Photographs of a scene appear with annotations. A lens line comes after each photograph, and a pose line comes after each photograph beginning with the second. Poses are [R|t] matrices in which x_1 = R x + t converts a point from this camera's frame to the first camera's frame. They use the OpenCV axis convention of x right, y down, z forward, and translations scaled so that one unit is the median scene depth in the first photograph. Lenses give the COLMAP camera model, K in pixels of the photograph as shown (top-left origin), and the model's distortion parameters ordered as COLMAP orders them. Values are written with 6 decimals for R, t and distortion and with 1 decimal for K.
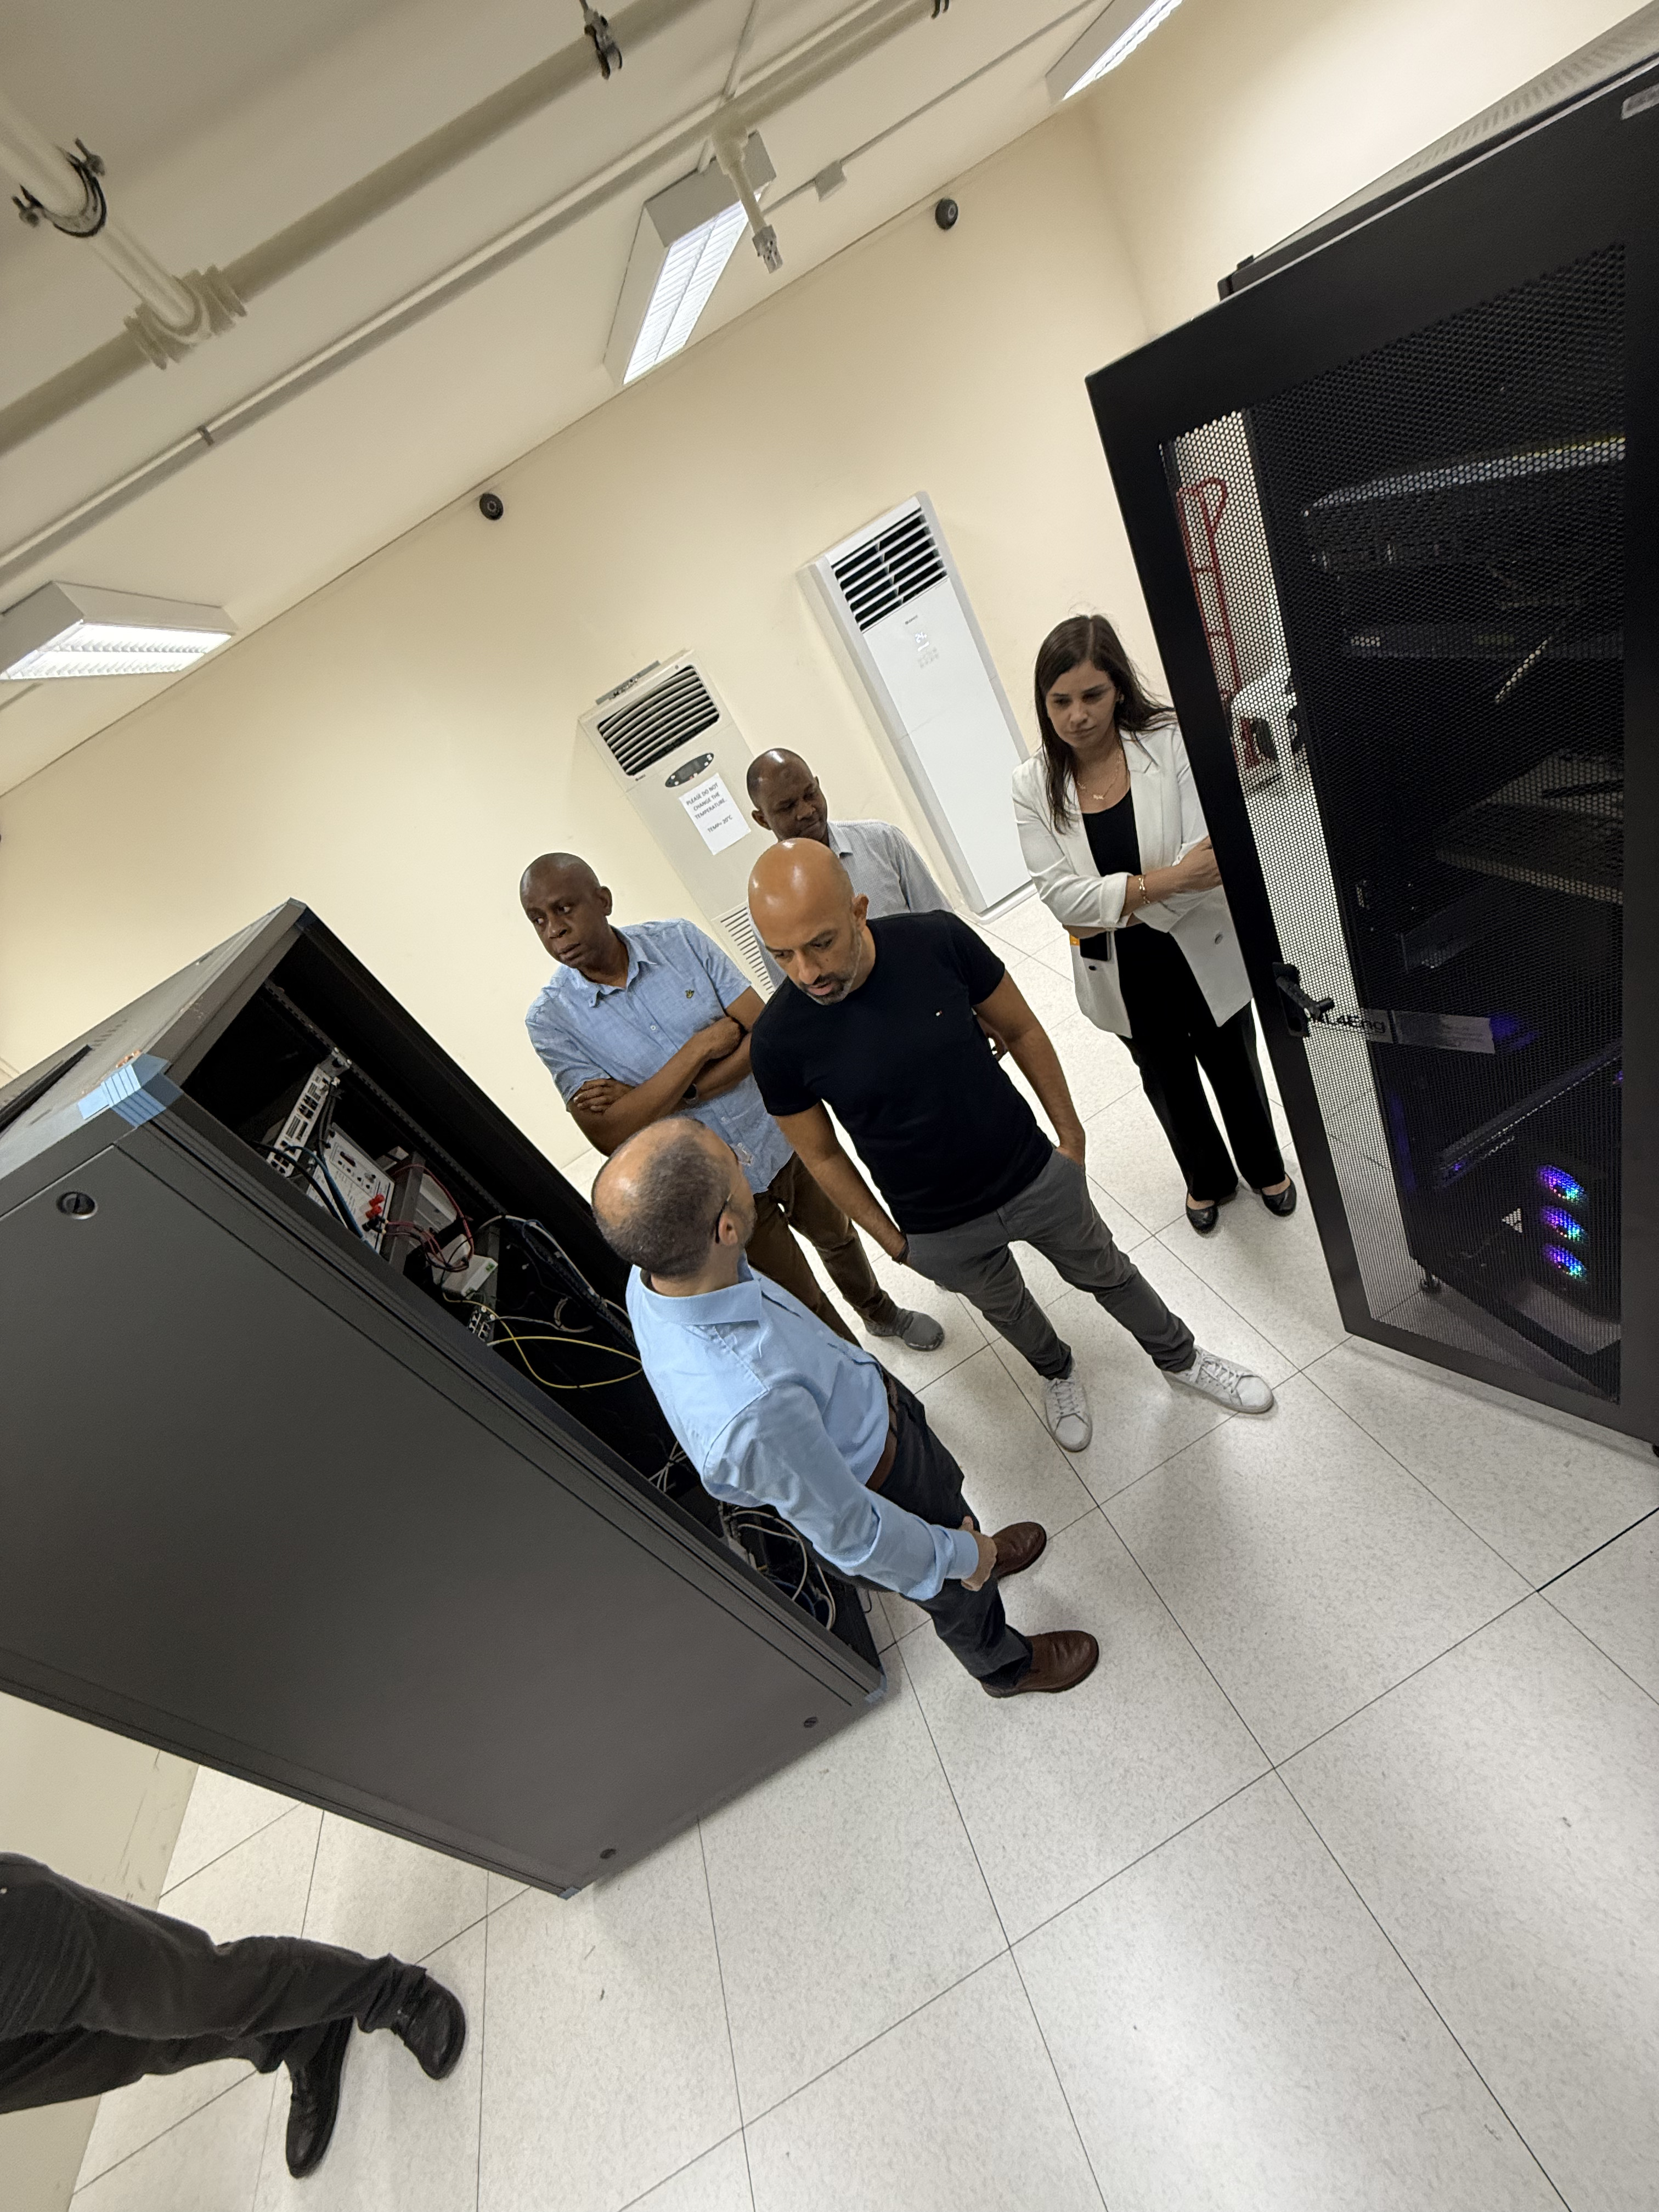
lens RADIAL K [[874.9, 0, 822.3], [0, 874.9, 1096.0], [0, 0, 1]] dist [0.012770, -0.010647]
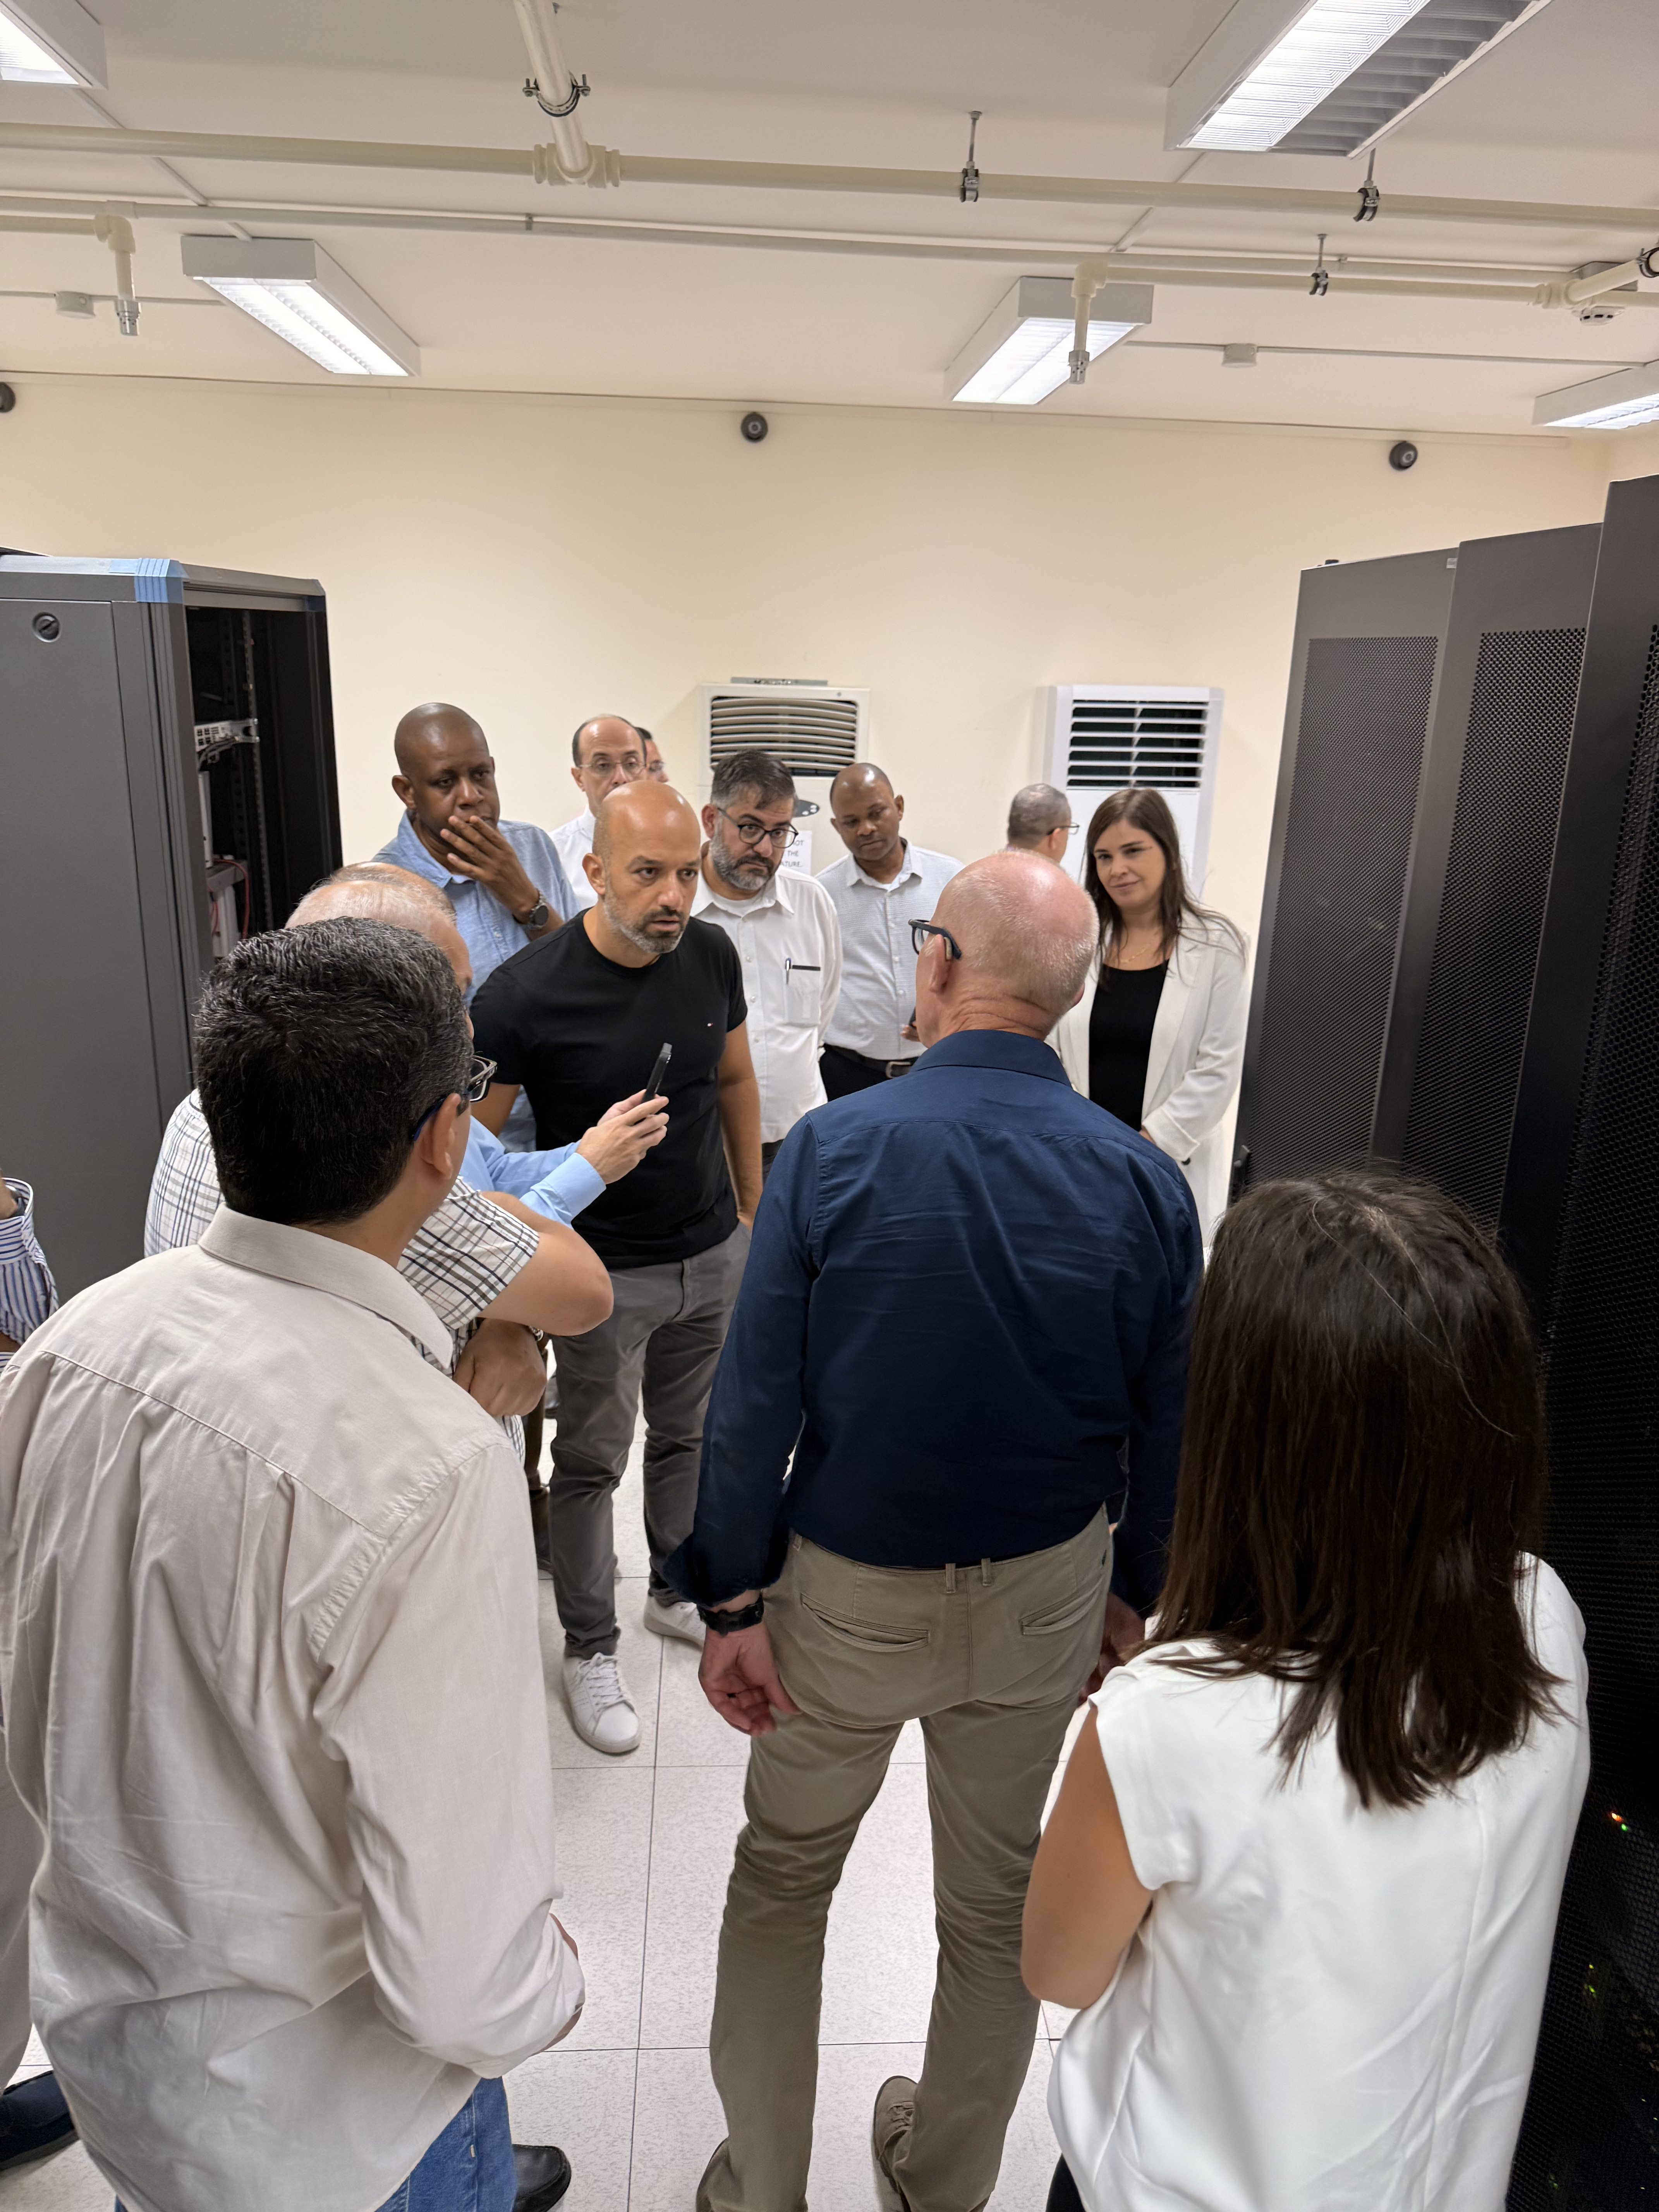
lens RADIAL K [[1585.4, 0, 829.5], [0, 1585.4, 1106.0], [0, 0, 1]] dist [0.118277, -0.233076]
pose [[0.837378, 0.538653, -0.093013, 0.311449], [-0.542758, 0.799127, -0.258477, 0.352396], [-0.064900, 0.266927, 0.961529, -0.530132]]
